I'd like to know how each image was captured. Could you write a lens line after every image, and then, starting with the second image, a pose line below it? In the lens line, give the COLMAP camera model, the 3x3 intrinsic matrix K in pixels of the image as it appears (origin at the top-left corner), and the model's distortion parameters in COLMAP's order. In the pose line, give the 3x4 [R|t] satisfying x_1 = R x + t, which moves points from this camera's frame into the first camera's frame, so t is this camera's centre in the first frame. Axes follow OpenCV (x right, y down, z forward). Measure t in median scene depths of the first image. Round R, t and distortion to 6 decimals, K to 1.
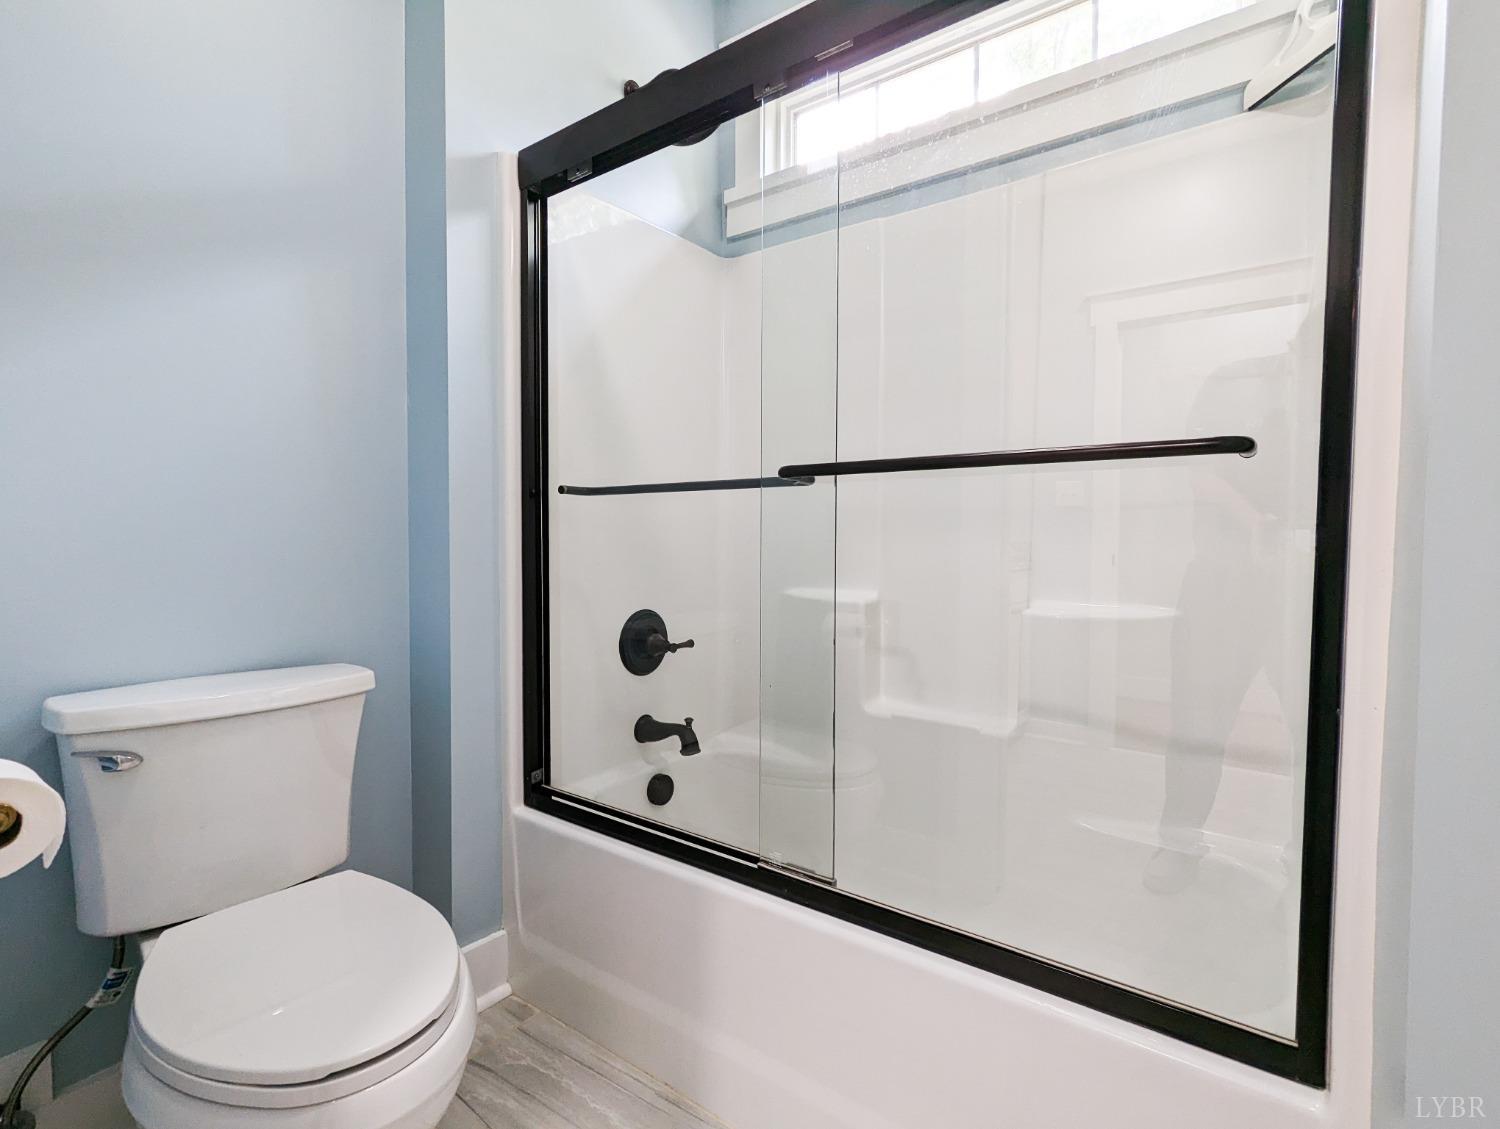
lens RADIAL K [[721.2, 0, 755.4], [0, 721.2, 561.7], [0, 0, 1]] dist [0.000803, 0.000877]
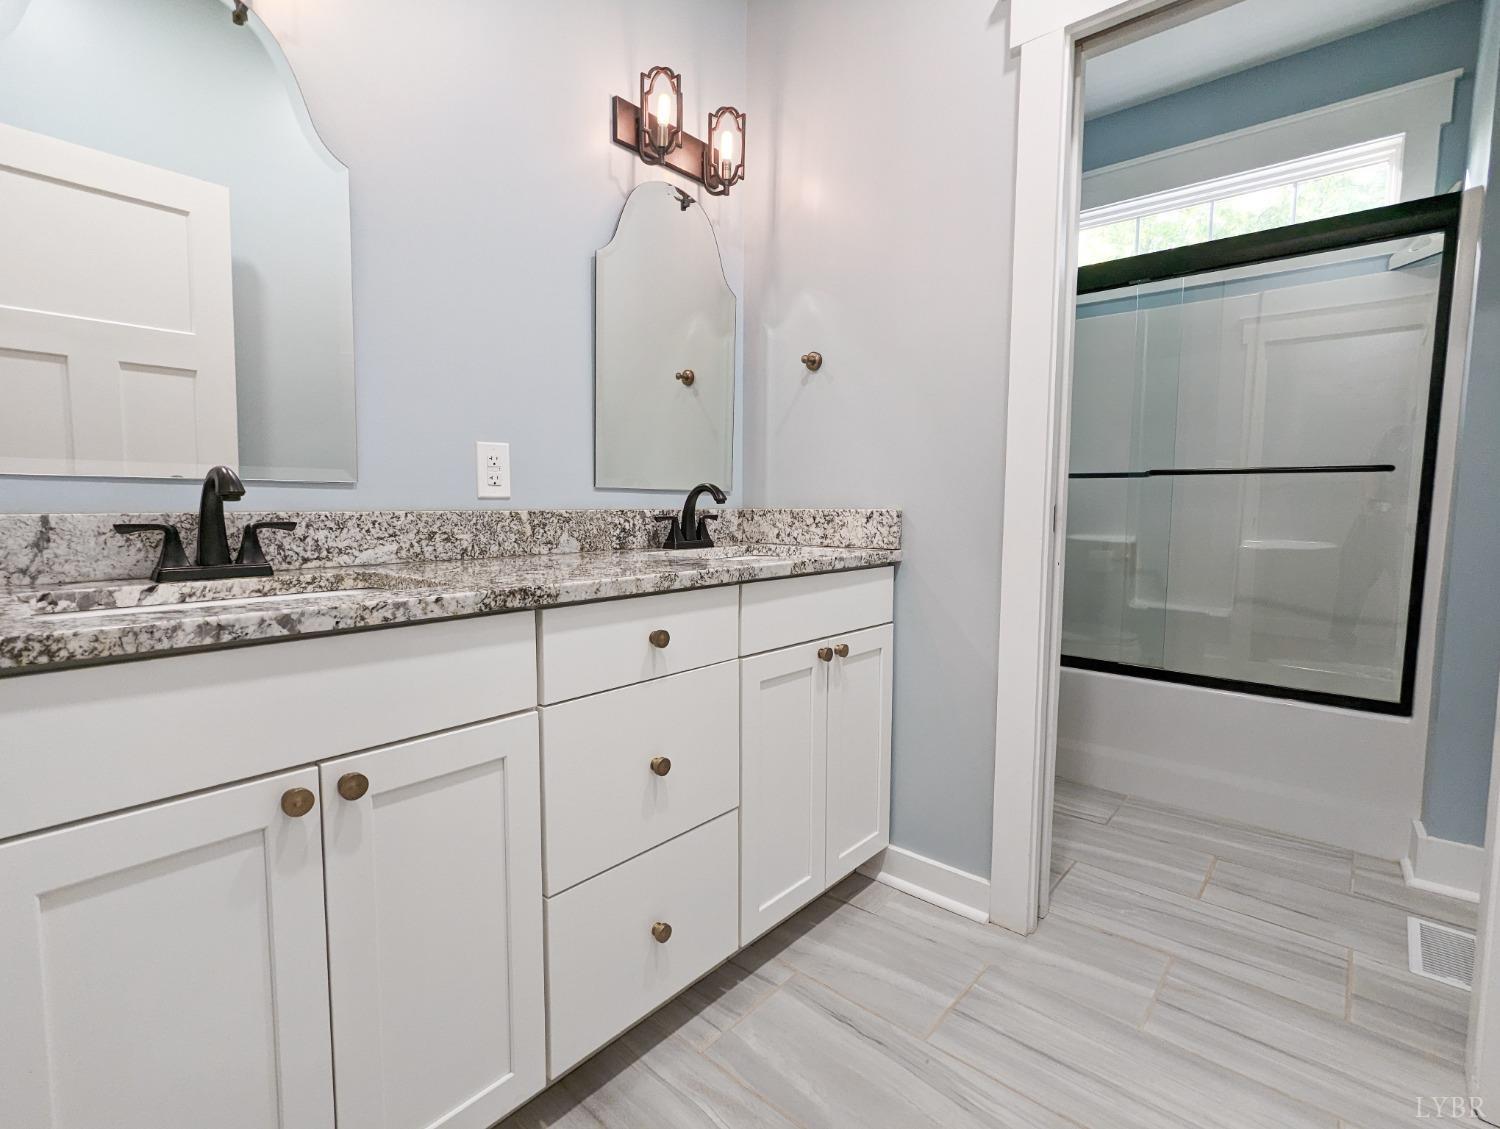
lens RADIAL K [[721.2, 0, 755.4], [0, 721.2, 561.7], [0, 0, 1]] dist [0.000803, 0.000877]
pose [[0.996644, 0.008228, -0.081449, -0.881208], [-0.004257, 0.998799, 0.048815, 0.034461], [0.081753, -0.048304, 0.995481, -1.137025]]
